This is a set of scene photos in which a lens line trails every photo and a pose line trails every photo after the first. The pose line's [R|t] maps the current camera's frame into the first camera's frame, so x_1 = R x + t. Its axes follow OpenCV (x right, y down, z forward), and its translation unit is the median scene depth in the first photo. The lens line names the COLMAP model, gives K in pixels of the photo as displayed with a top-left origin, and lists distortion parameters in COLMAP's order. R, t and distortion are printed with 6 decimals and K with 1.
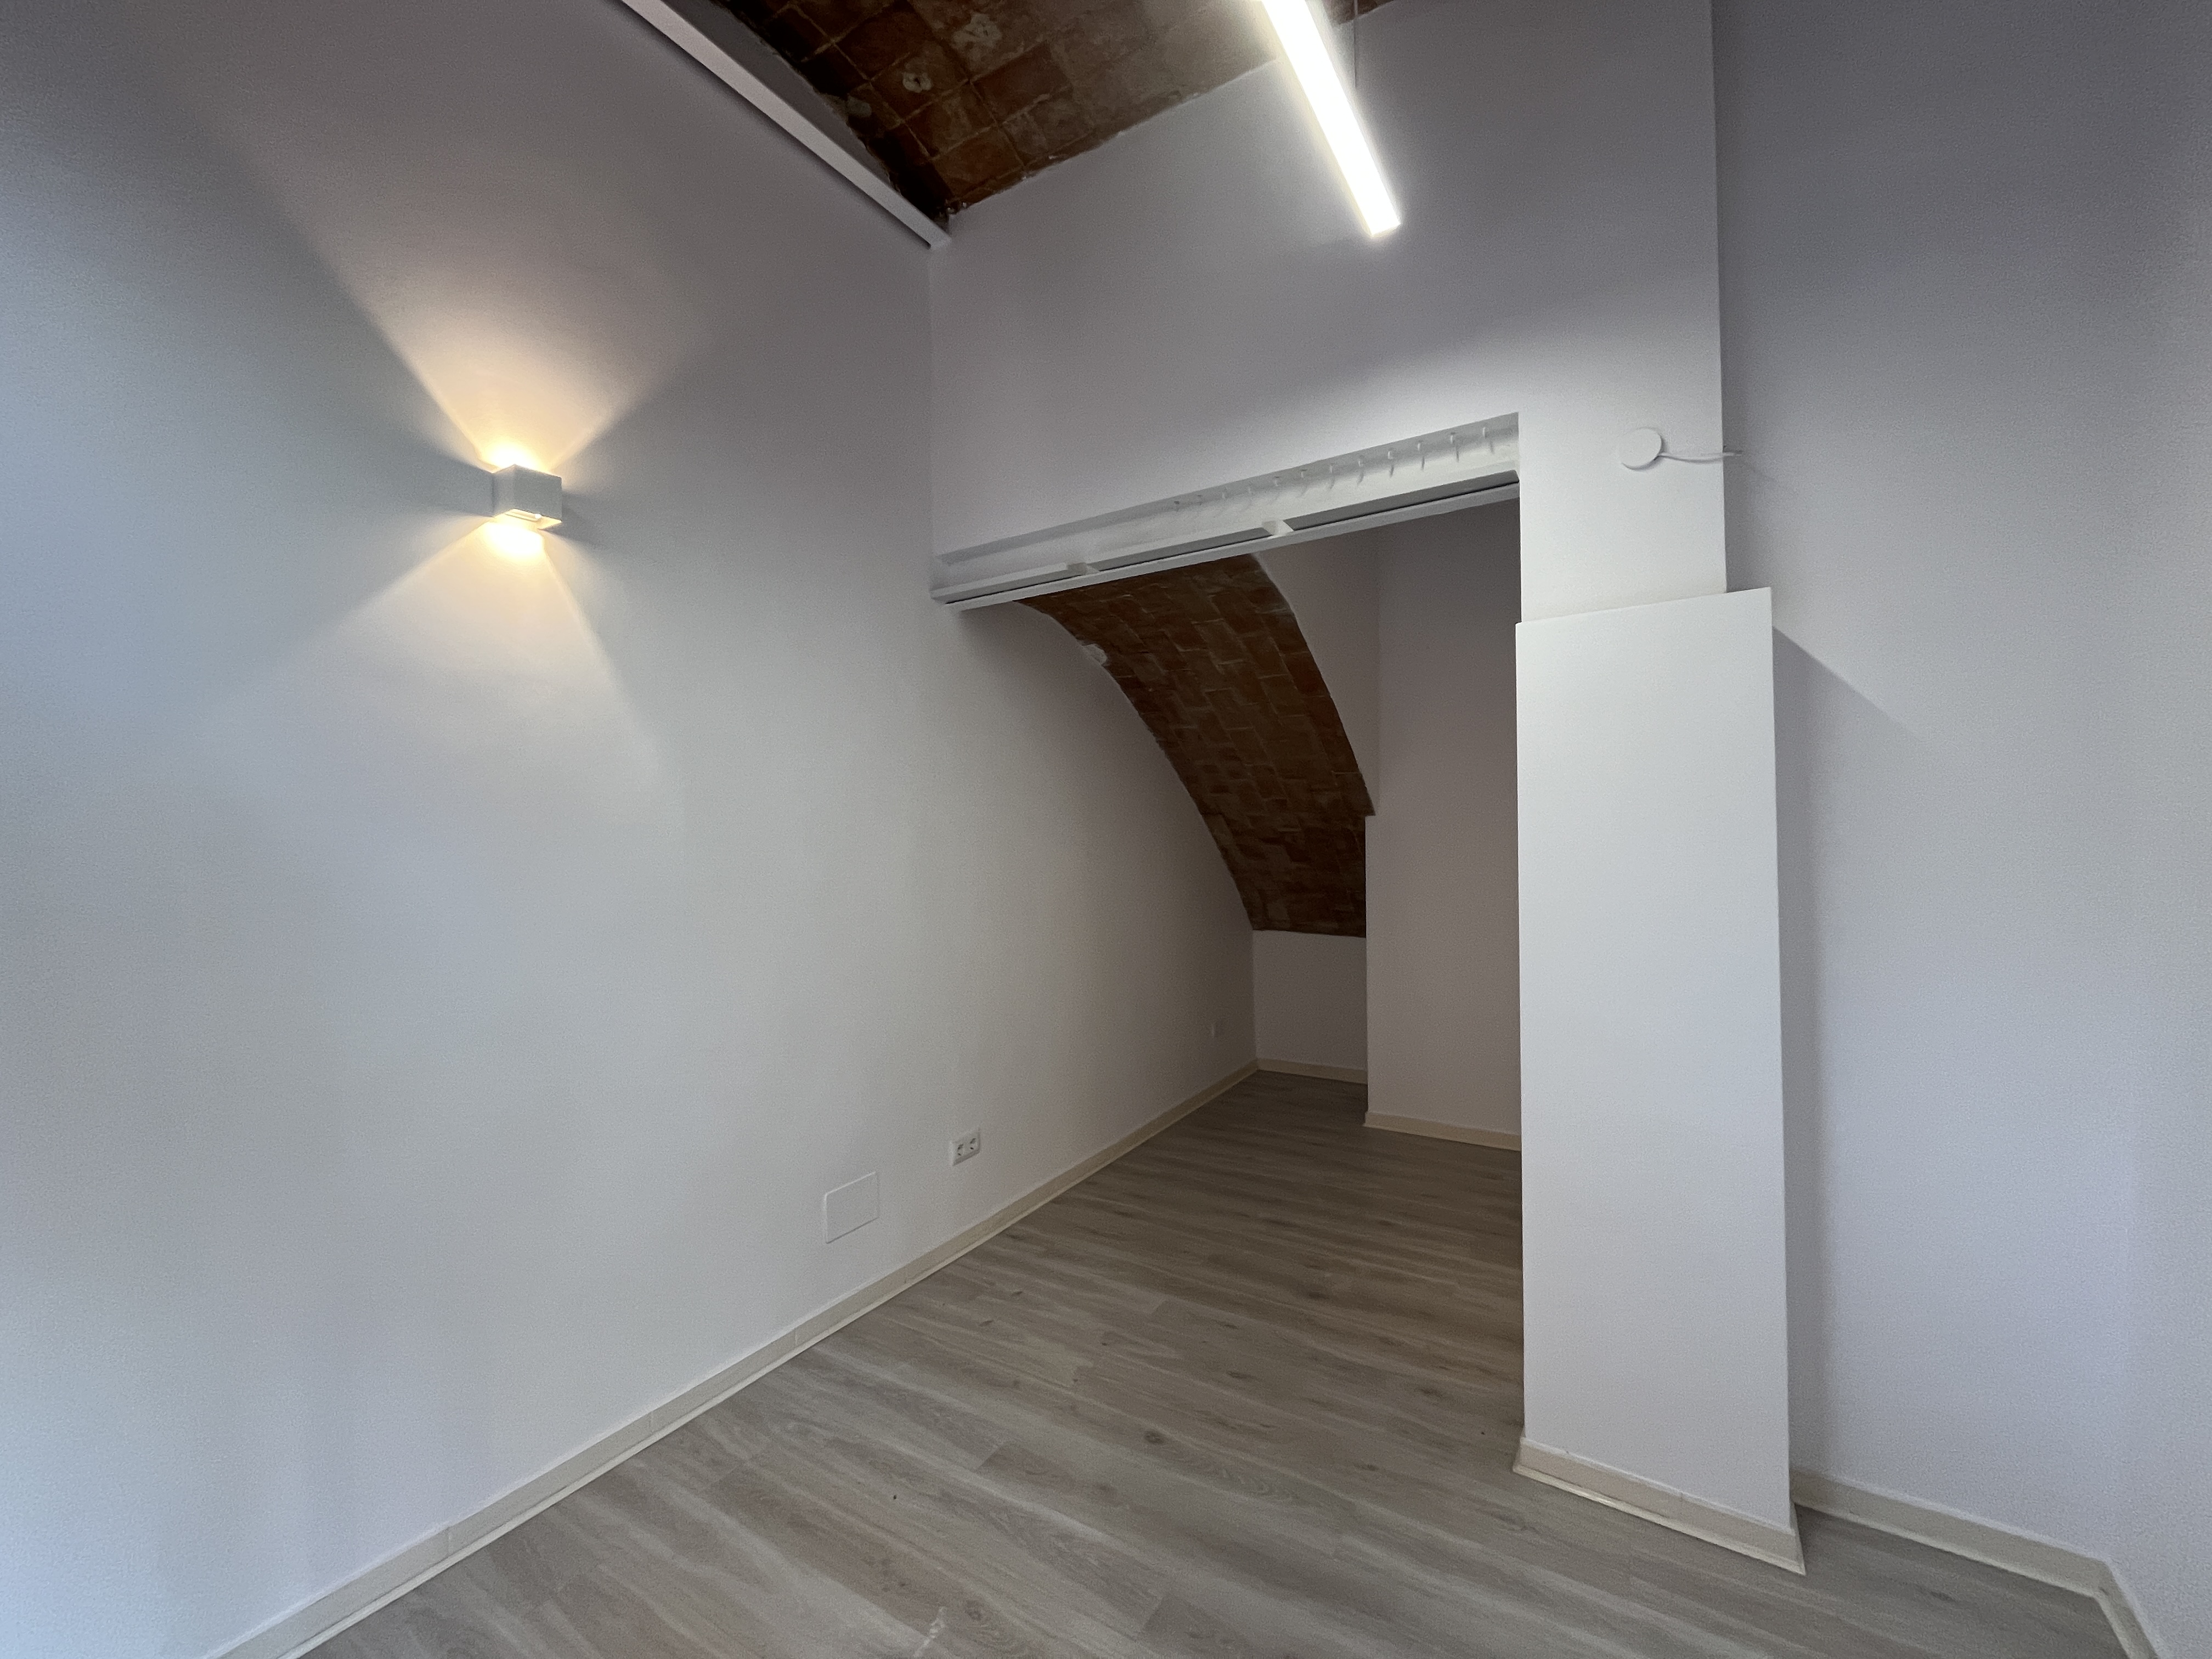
lens RADIAL K [[891.7, 0, 1103.3], [0, 891.7, 830.6], [0, 0, 1]] dist [-0.003396, -0.000773]
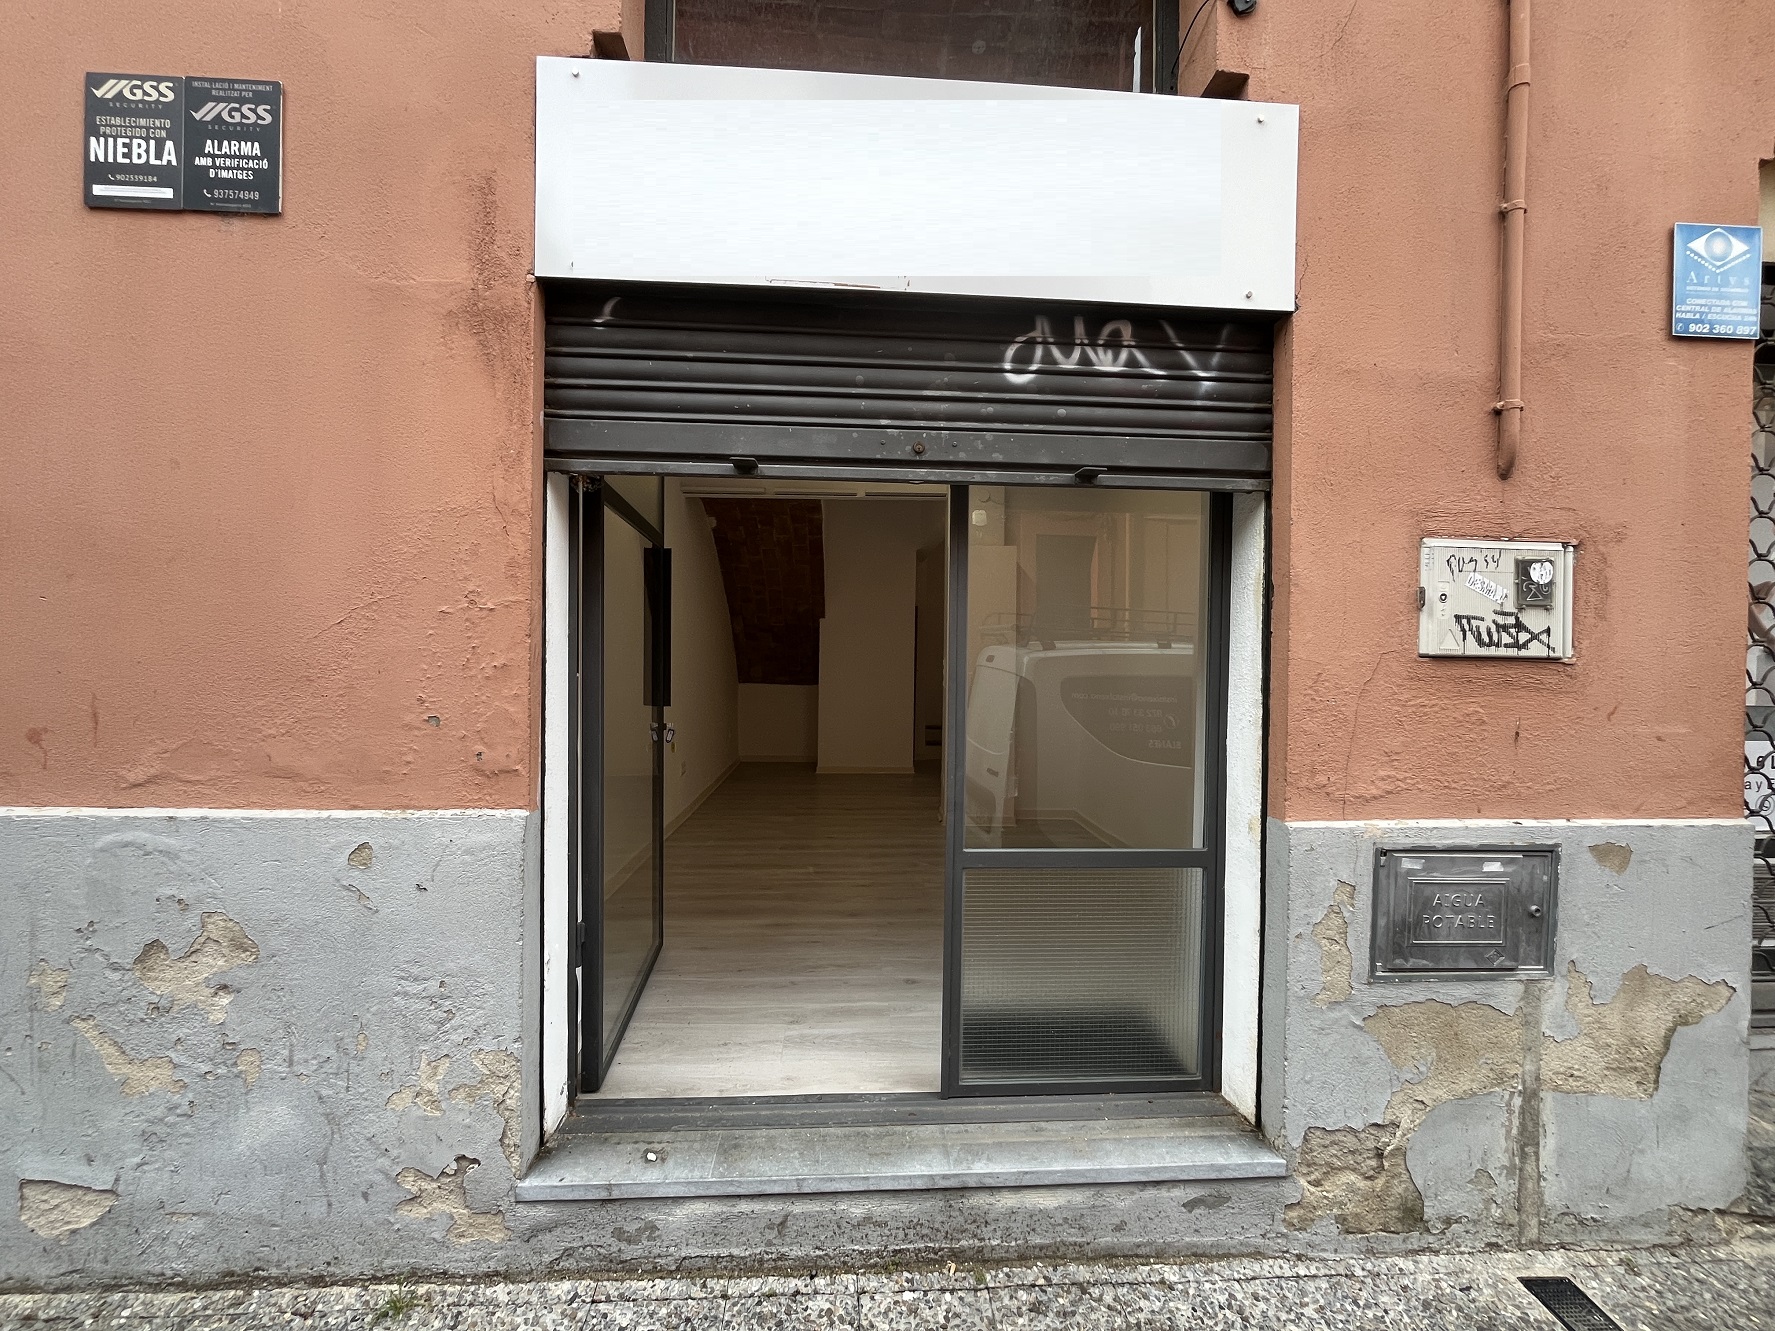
lens RADIAL K [[715.6, 0, 885.3], [0, 715.6, 666.4], [0, 0, 1]] dist [-0.003396, -0.000773]
pose [[0.819572, 0.014881, 0.572783, -0.625973], [-0.024676, 0.999652, 0.009337, 0.090186], [-0.572445, -0.021787, 0.819654, -0.496975]]
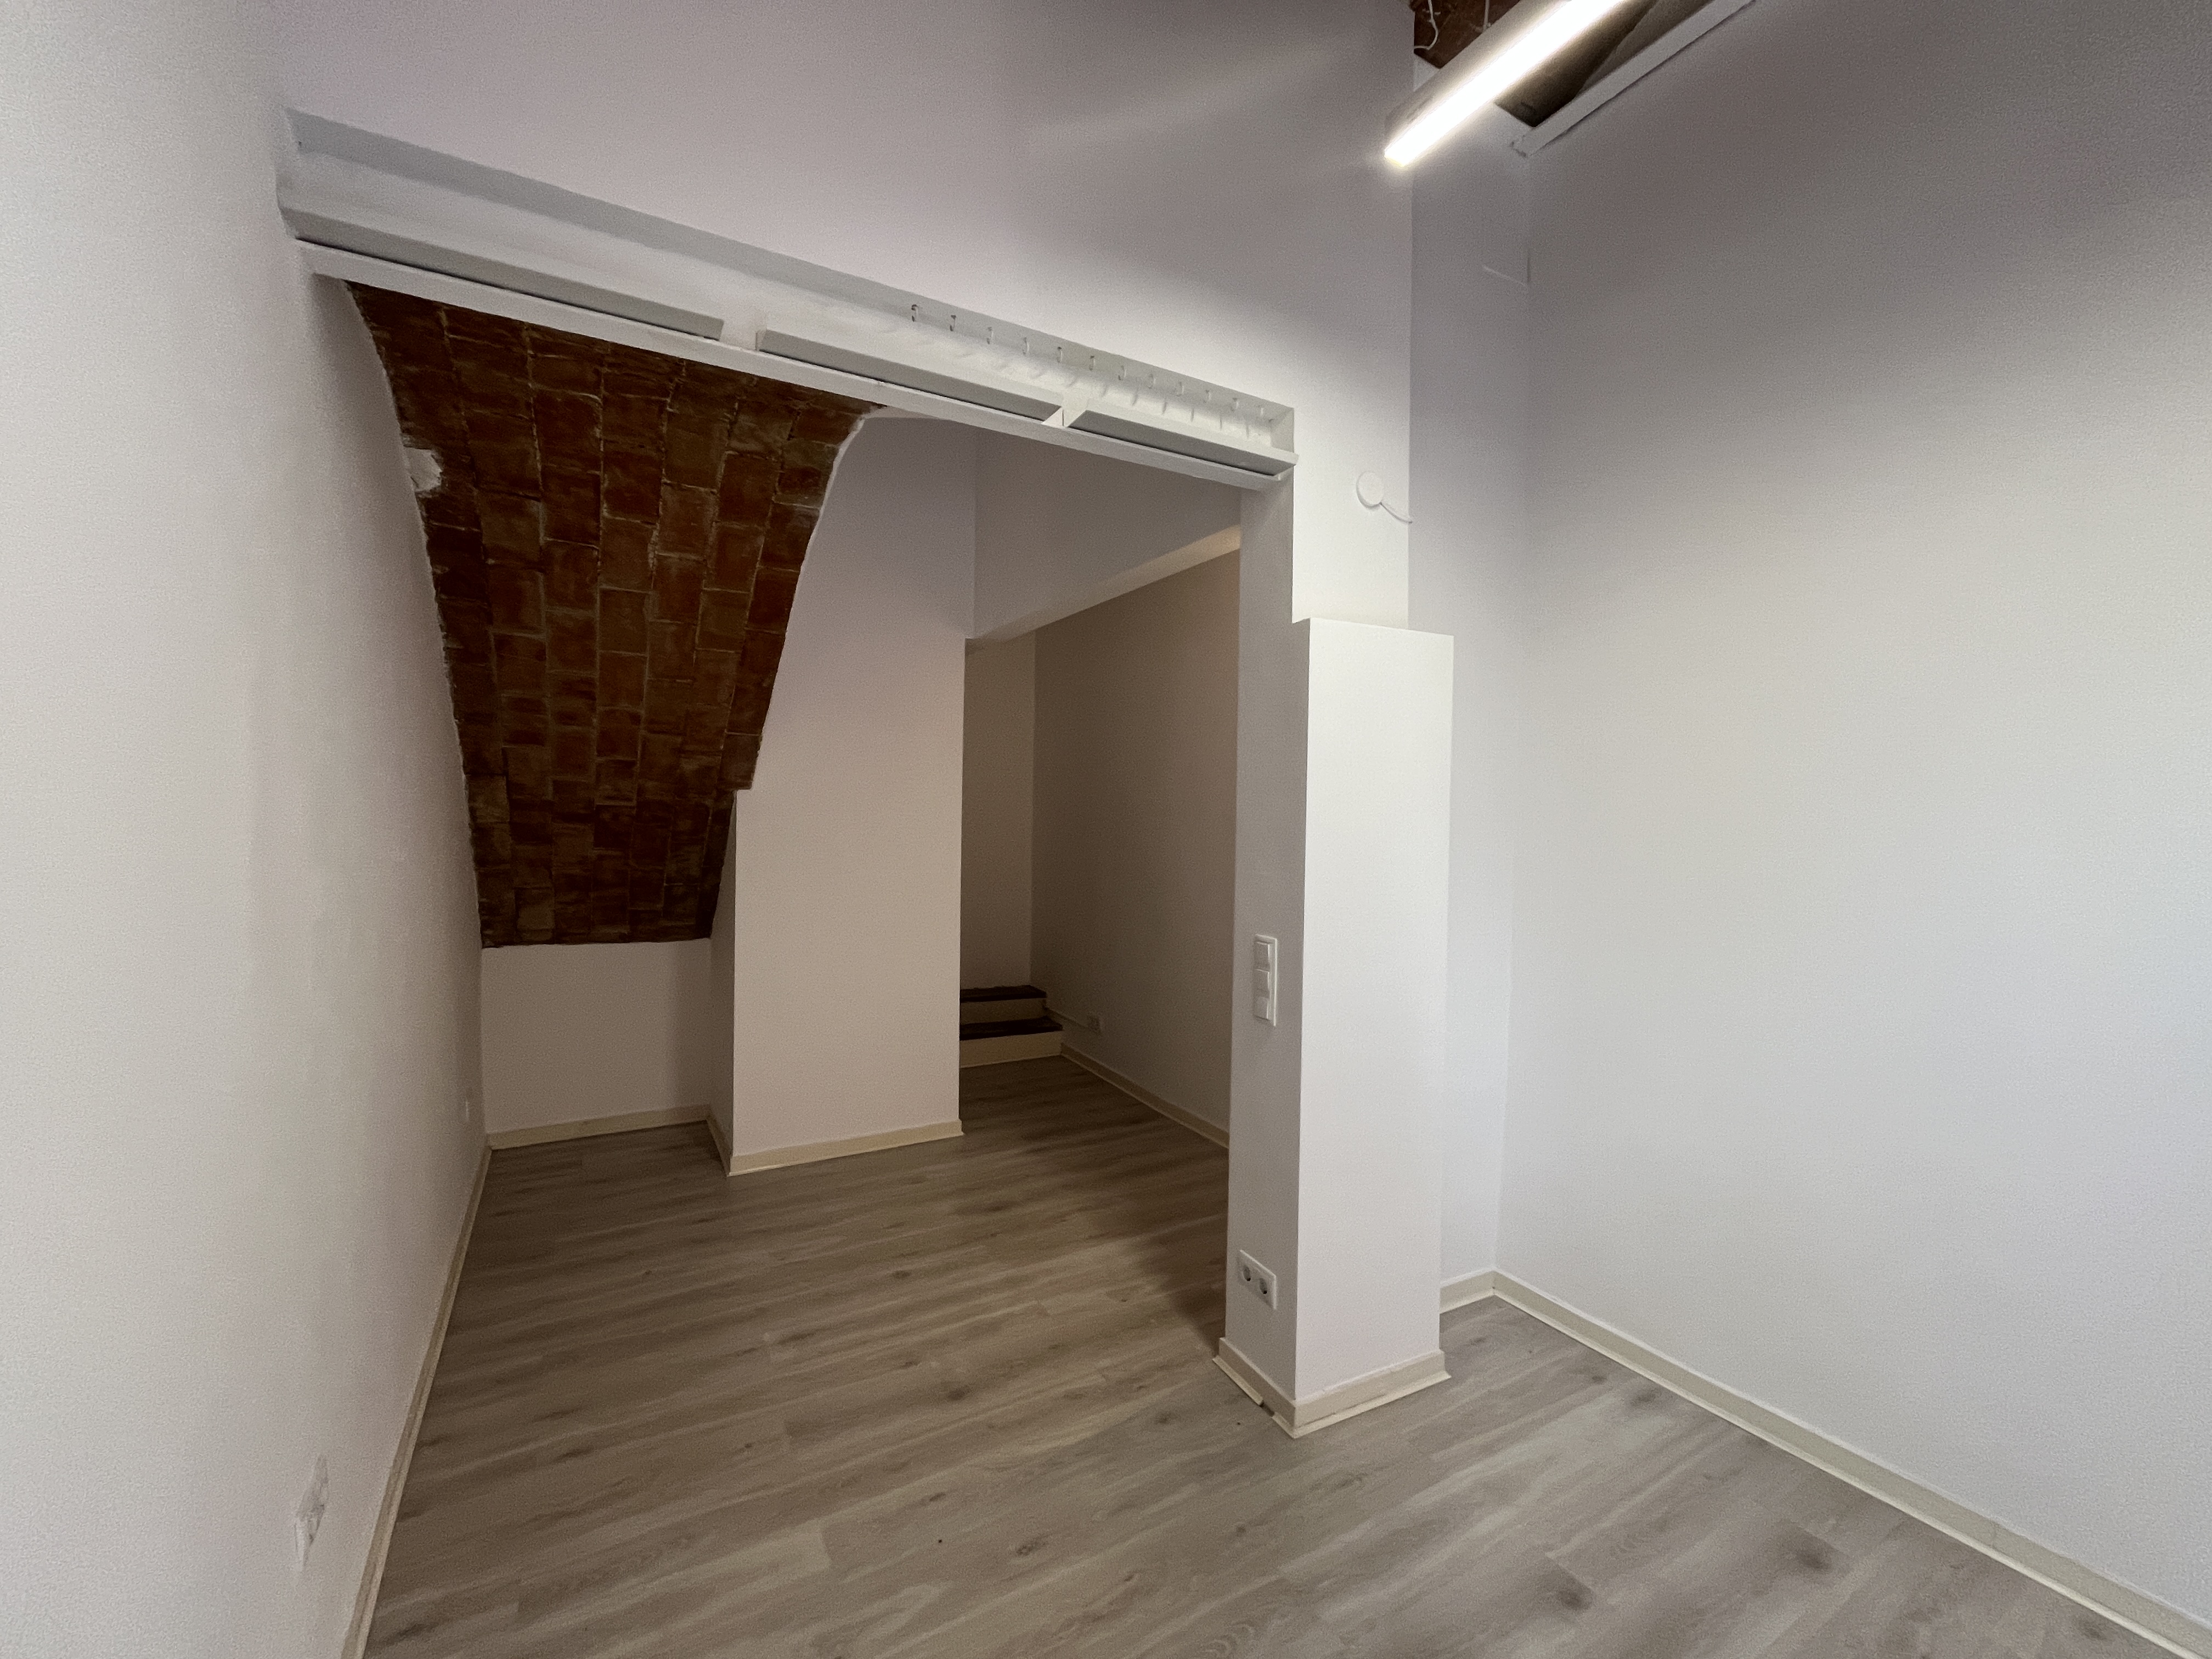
lens RADIAL K [[891.7, 0, 1103.3], [0, 891.7, 830.6], [0, 0, 1]] dist [-0.003396, -0.000773]
pose [[0.473935, 0.003856, 0.880552, -0.317377], [-0.025518, 0.999631, 0.009357, 0.005878], [-0.880190, -0.026905, 0.473858, 0.412968]]
